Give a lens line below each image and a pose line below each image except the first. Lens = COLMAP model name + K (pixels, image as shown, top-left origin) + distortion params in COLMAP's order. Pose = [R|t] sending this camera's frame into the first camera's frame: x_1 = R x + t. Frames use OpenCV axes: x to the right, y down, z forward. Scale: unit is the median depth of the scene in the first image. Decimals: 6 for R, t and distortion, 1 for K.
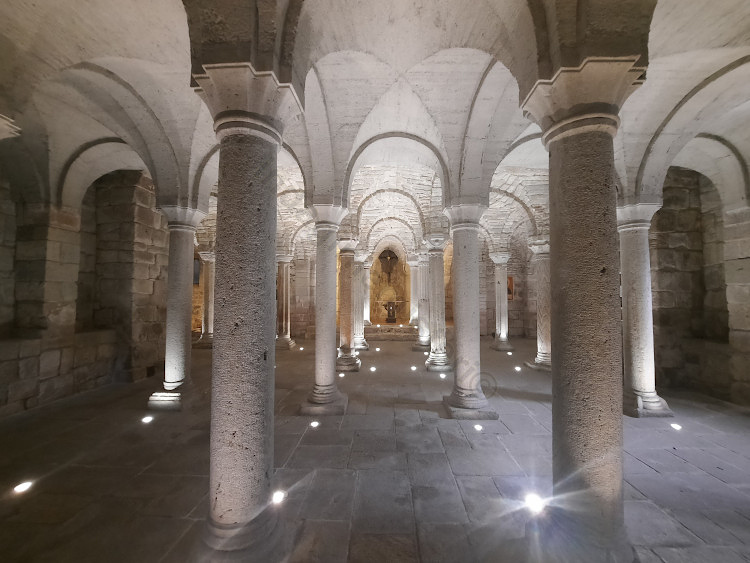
lens RADIAL K [[302.0, 0, 375.0], [0, 302.0, 281.5], [0, 0, 1]] dist [-0.000033, -0.000009]
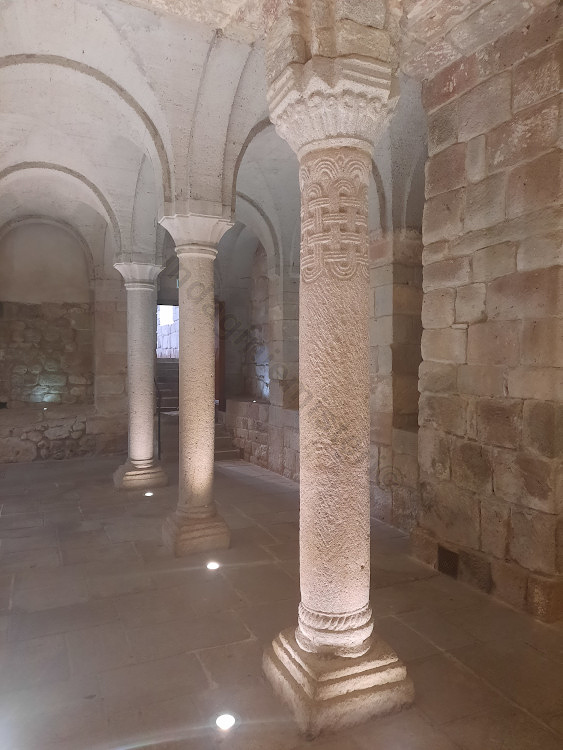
lens RADIAL K [[543.8, 0, 281.5], [0, 543.8, 375.0], [0, 0, 1]] dist [0.079712, -0.092334]
pose [[-0.895622, 0.000081, -0.444816, -0.242100], [0.011617, 0.999663, -0.023210, 0.073627], [0.444664, -0.025955, -0.895321, 1.591072]]
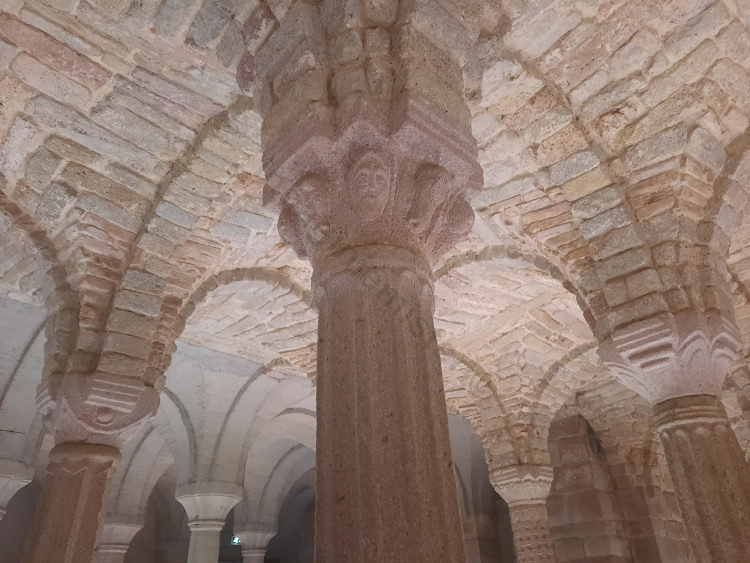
lens RADIAL K [[543.8, 0, 375.0], [0, 543.8, 281.5], [0, 0, 1]] dist [0.079712, -0.092334]
pose [[-0.709015, -0.342249, -0.616574, 0.398041], [0.063957, 0.839522, -0.539549, 0.050715], [0.702287, -0.421982, -0.573344, 1.716928]]
